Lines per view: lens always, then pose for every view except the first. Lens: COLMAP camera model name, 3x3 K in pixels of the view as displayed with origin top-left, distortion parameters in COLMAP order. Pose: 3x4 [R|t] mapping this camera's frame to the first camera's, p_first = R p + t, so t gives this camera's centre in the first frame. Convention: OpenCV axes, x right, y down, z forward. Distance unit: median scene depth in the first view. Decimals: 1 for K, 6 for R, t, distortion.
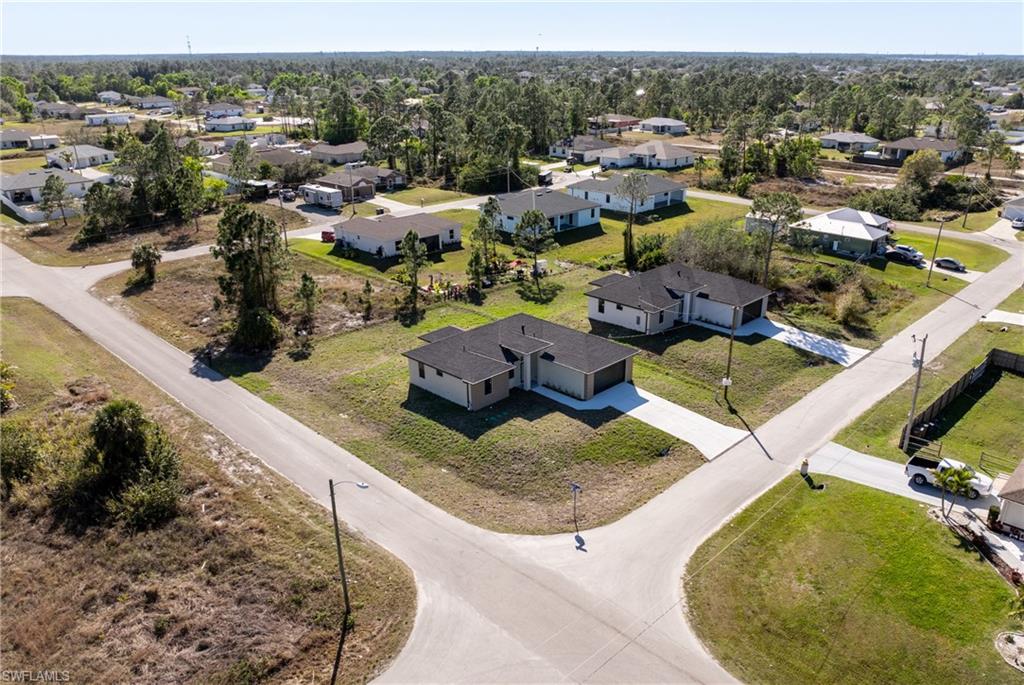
lens RADIAL K [[769.1, 0, 531.3], [0, 769.1, 341.9], [0, 0, 1]] dist [-0.034402, -0.002910]
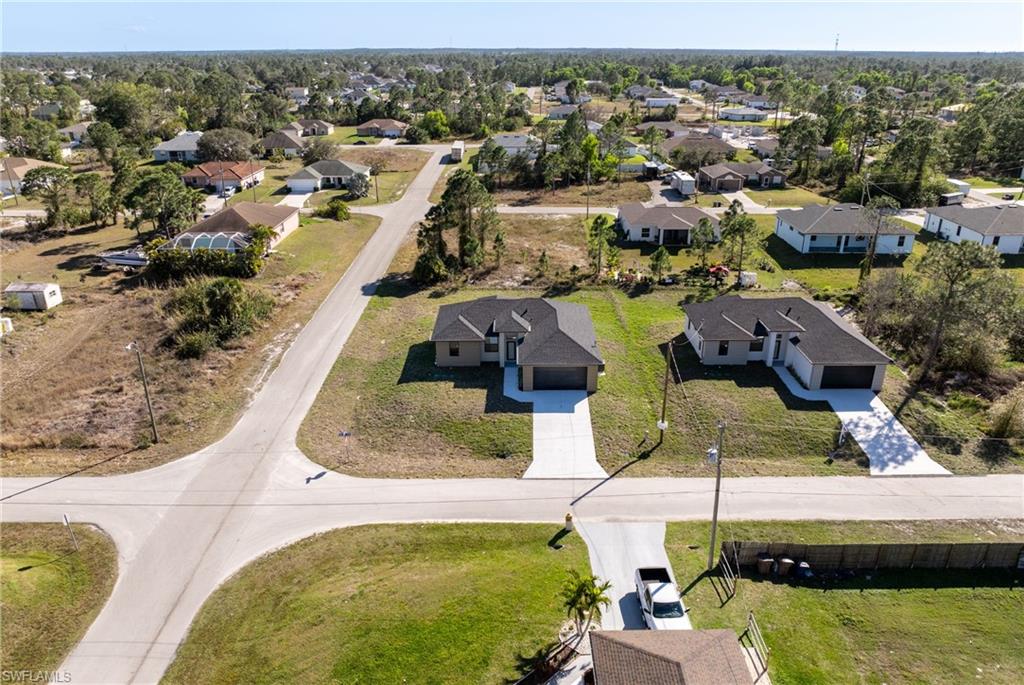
lens RADIAL K [[707.2, 0, 512.0], [0, 707.2, 342.5], [0, 0, 1]] dist [-0.029376, -0.000801]
pose [[0.706859, 0.275017, -0.651703, 0.576970], [-0.252881, 0.958686, 0.130280, -0.092660], [0.660607, 0.072714, 0.747202, 0.242310]]
